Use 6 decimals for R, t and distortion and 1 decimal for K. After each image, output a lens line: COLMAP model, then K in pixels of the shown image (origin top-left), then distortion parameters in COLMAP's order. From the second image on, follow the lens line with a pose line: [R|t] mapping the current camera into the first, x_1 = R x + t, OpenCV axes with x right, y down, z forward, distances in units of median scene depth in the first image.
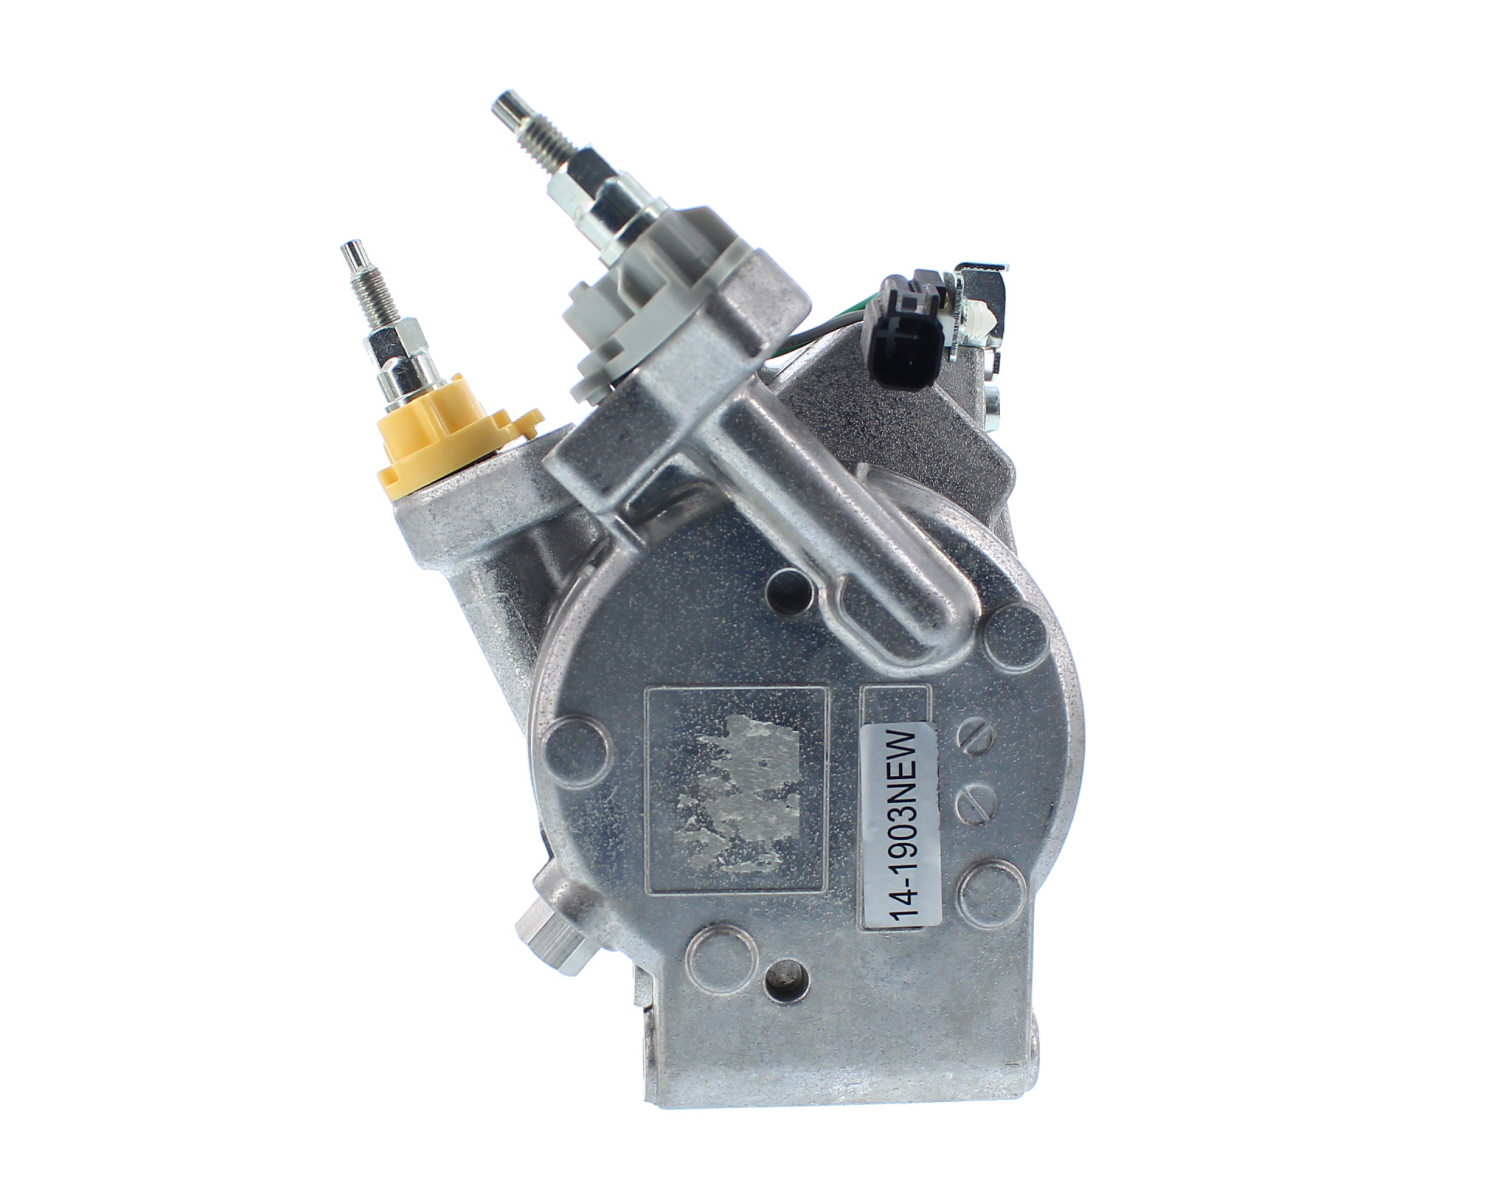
lens RADIAL K [[2085.0, 0, 749.0], [0, 2085.0, 602.8], [0, 0, 1]] dist [-0.048521, 0.000000]
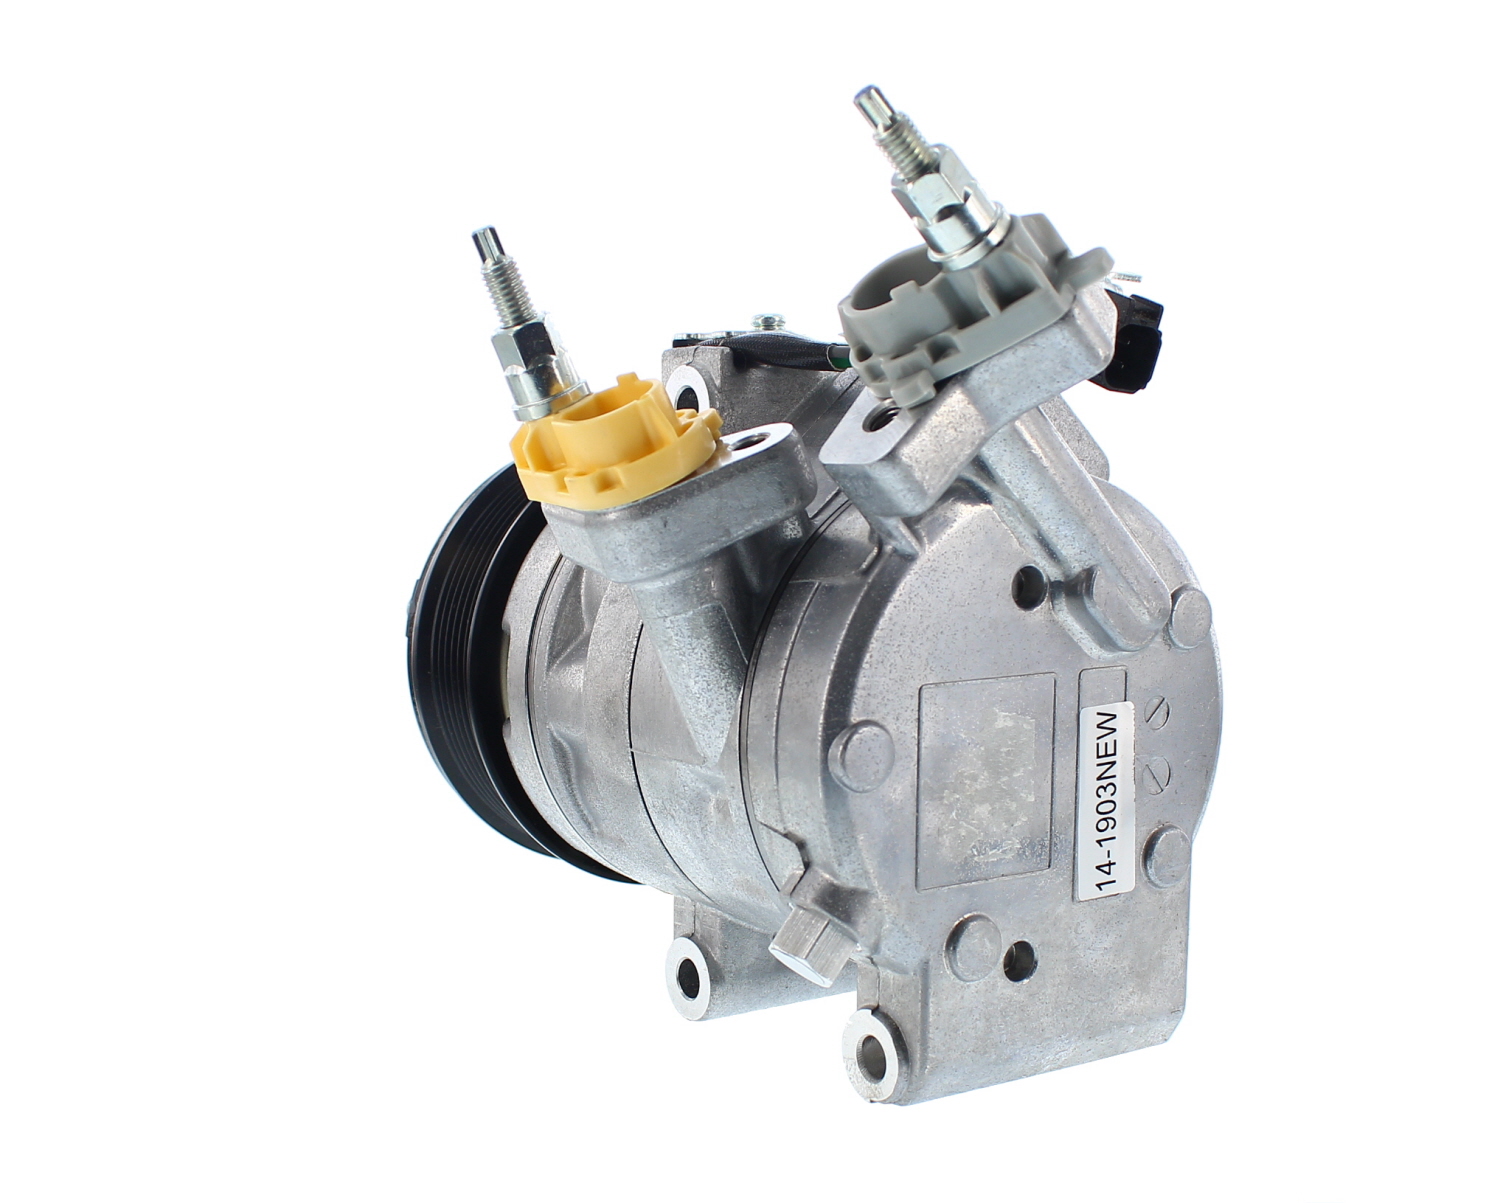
lens RADIAL K [[2085.0, 0, 748.9], [0, 2085.0, 600.6], [0, 0, 1]] dist [-0.048521, 0.000000]
pose [[0.875676, -0.048318, 0.480476, -0.592188], [0.048311, 0.998755, 0.012390, -0.017359], [-0.480477, 0.012363, 0.876920, 0.153694]]
